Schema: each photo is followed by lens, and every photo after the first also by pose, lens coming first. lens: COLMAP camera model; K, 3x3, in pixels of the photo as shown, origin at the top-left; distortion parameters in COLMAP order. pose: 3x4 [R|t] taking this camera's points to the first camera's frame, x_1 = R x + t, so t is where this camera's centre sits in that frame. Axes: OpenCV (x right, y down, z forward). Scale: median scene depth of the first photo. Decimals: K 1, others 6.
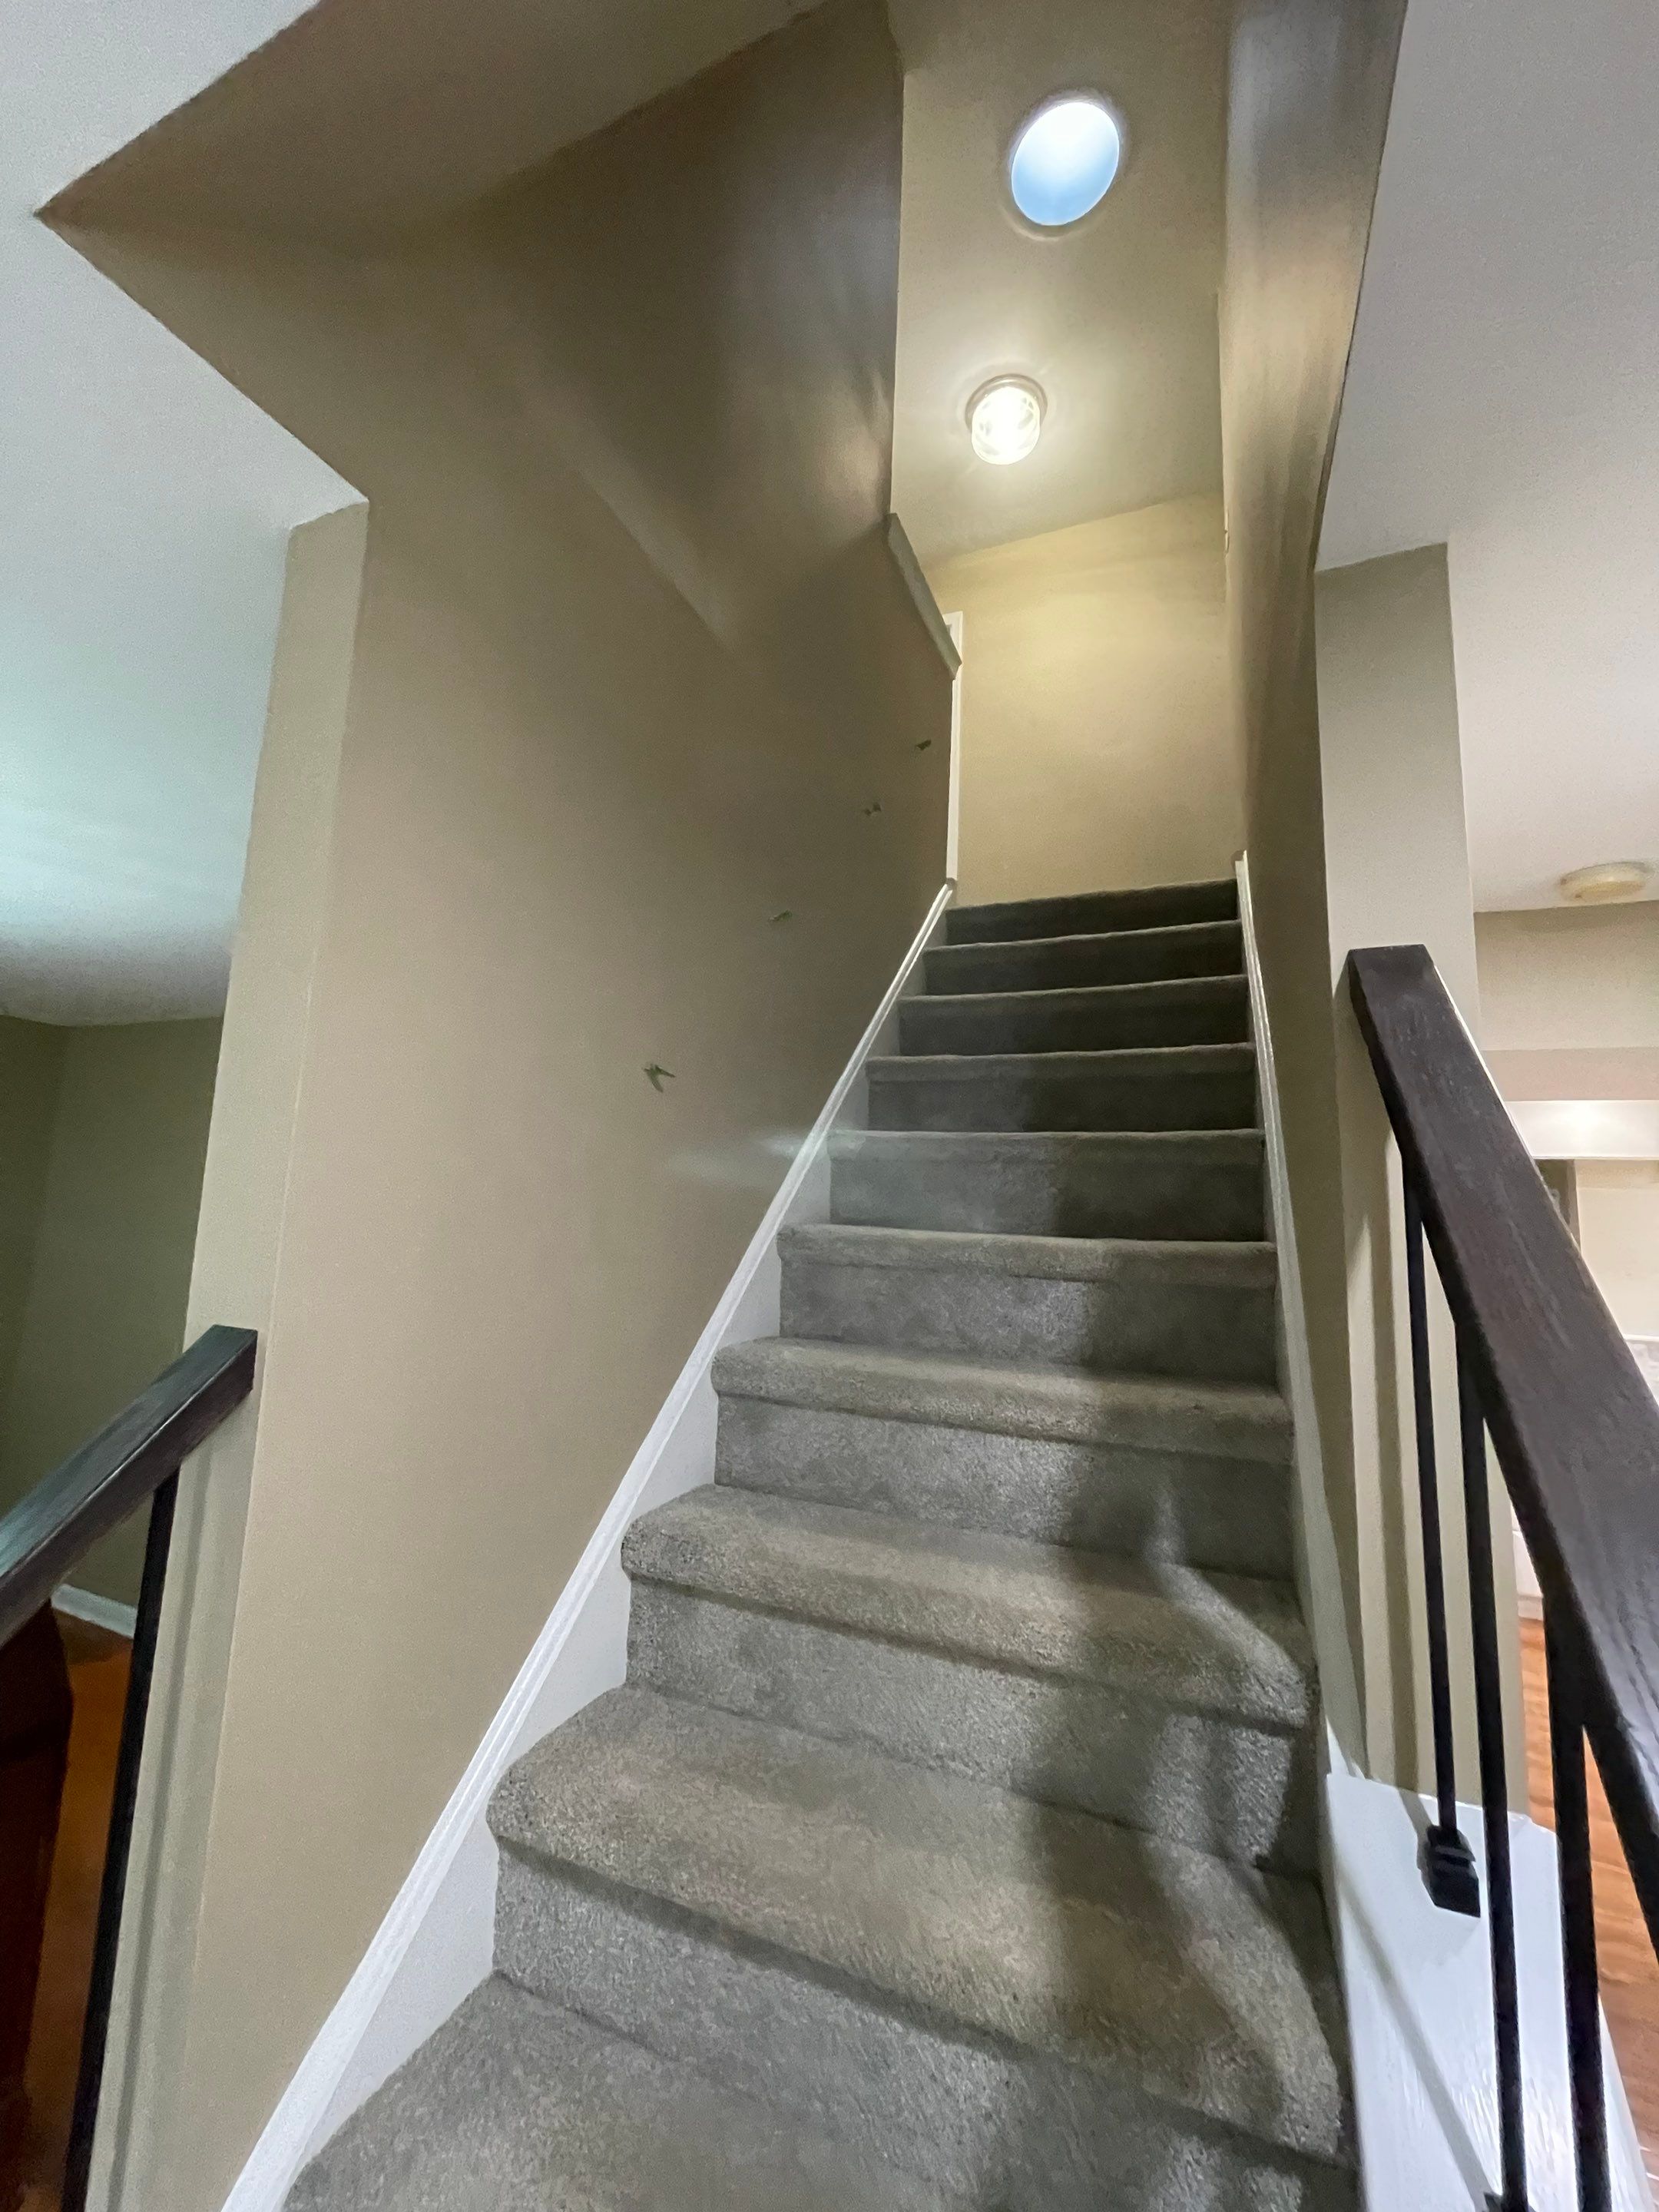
lens RADIAL K [[896.2, 0, 813.2], [0, 896.2, 1099.6], [0, 0, 1]] dist [0.000476, 0.000486]
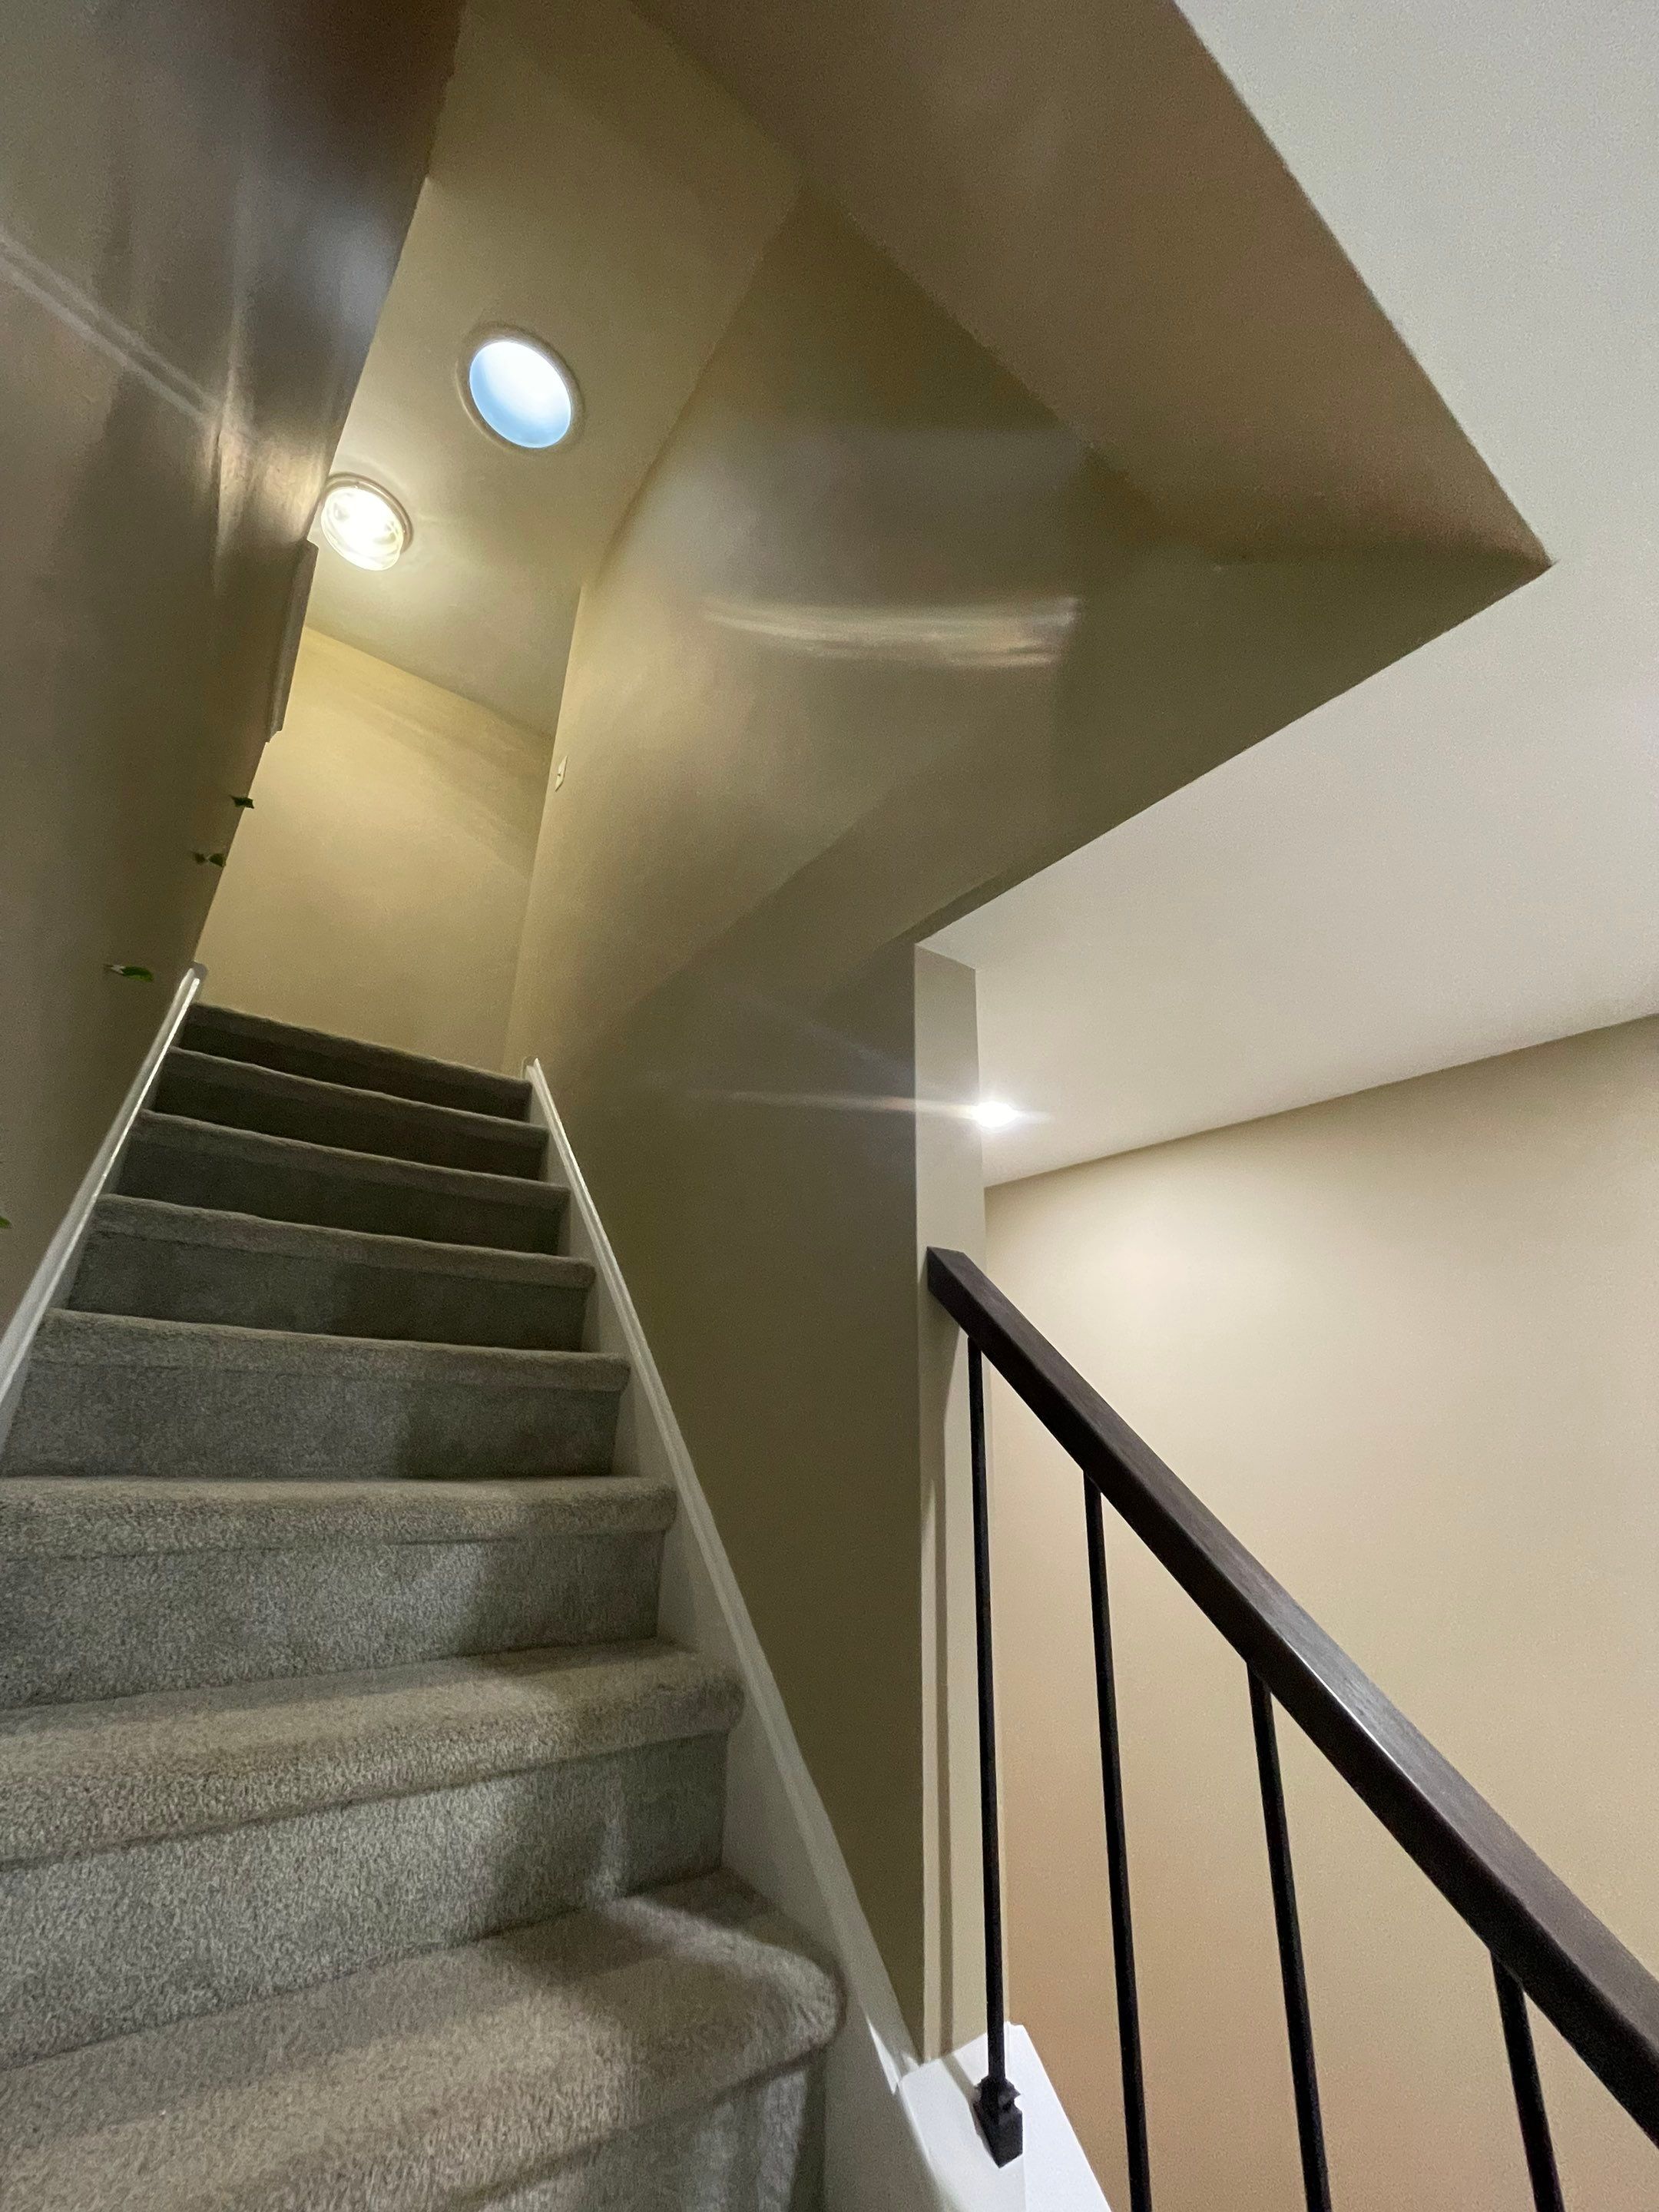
lens RADIAL K [[896.2, 0, 813.2], [0, 896.2, 1099.6], [0, 0, 1]] dist [0.000476, 0.000486]
pose [[0.516834, 0.269467, 0.812570, -0.323426], [-0.121323, 0.962644, -0.242067, -0.026922], [-0.847445, 0.026525, 0.530220, 0.291427]]
